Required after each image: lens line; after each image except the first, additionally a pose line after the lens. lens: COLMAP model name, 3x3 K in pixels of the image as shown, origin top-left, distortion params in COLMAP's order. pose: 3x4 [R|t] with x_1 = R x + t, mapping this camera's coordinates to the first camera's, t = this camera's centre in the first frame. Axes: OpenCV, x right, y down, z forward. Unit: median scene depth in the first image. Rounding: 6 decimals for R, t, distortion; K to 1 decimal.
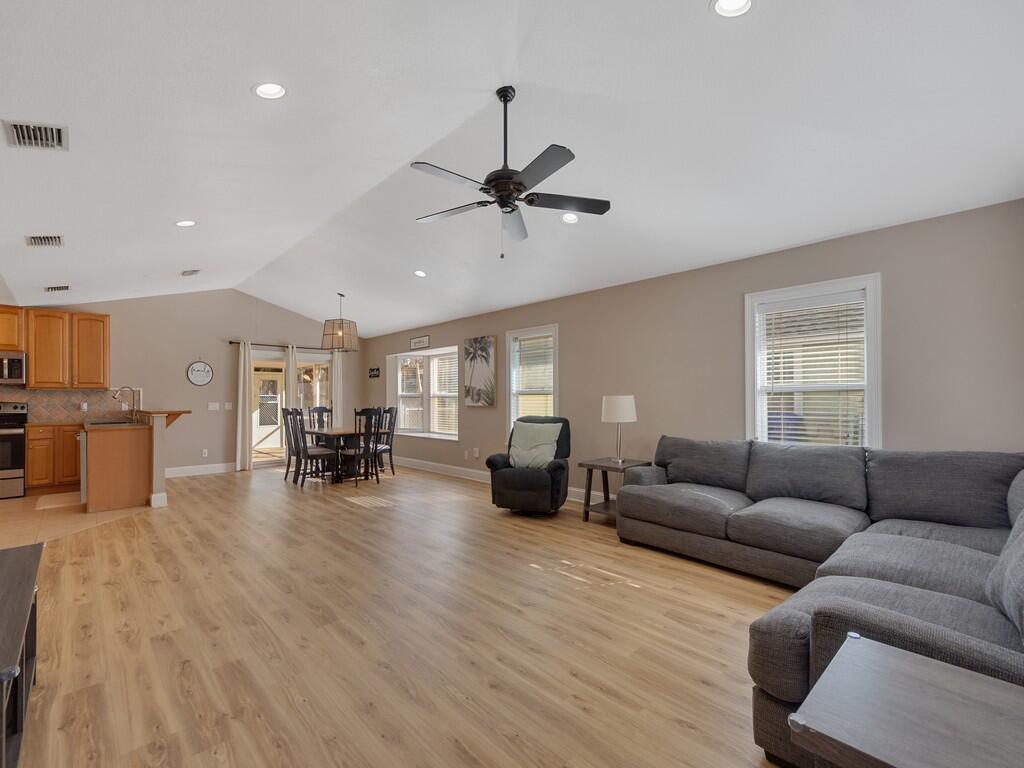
lens RADIAL K [[449.0, 0, 505.3], [0, 449.0, 392.4], [0, 0, 1]] dist [0.012182, -0.005449]
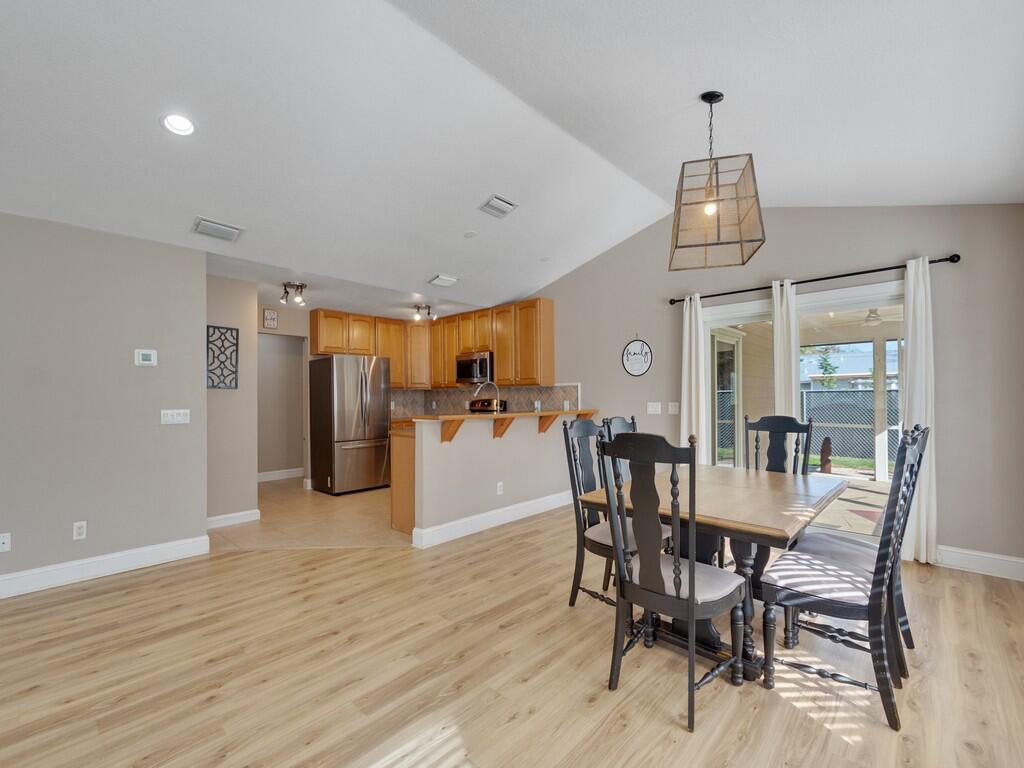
lens RADIAL K [[449.0, 0, 501.3], [0, 449.0, 394.7], [0, 0, 1]] dist [0.012182, -0.005449]
pose [[0.048162, -0.001488, -0.998838, -0.051915], [0.018274, 0.999833, -0.000609, 0.015552], [0.998672, -0.018223, 0.048181, 1.404165]]
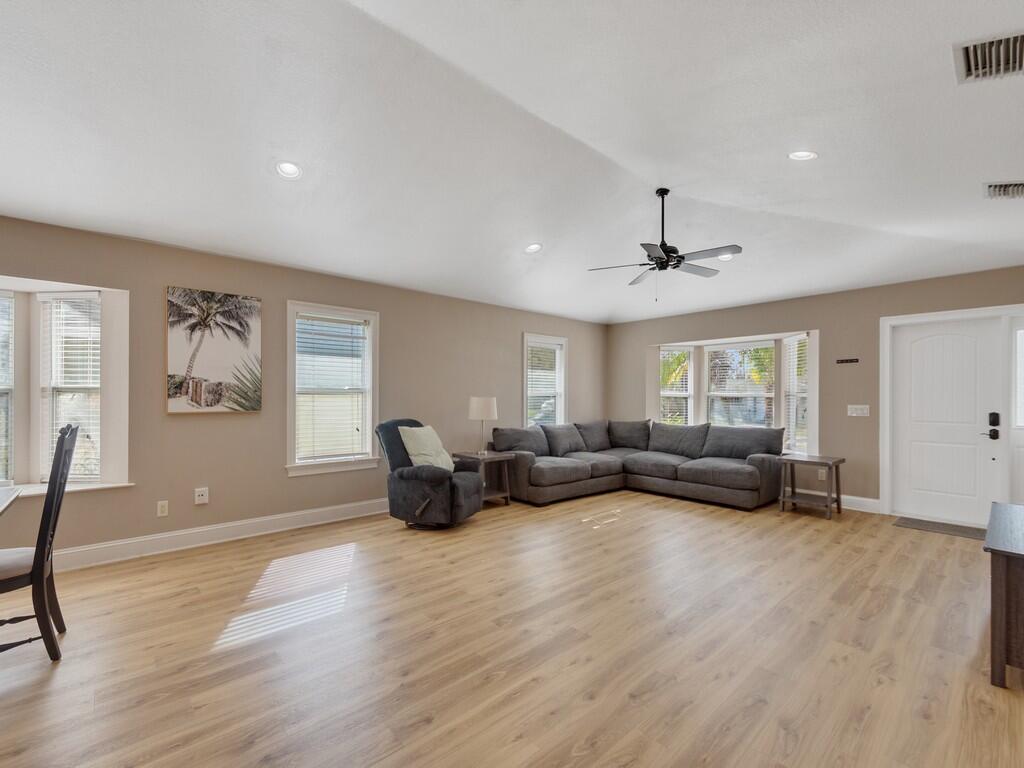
lens RADIAL K [[449.0, 0, 502.9], [0, 449.0, 395.9], [0, 0, 1]] dist [0.012182, -0.005449]
pose [[0.033349, 0.007599, 0.999415, -1.018563], [-0.014548, 0.999869, -0.007117, 0.013200], [-0.999338, -0.014302, 0.033455, 1.007194]]
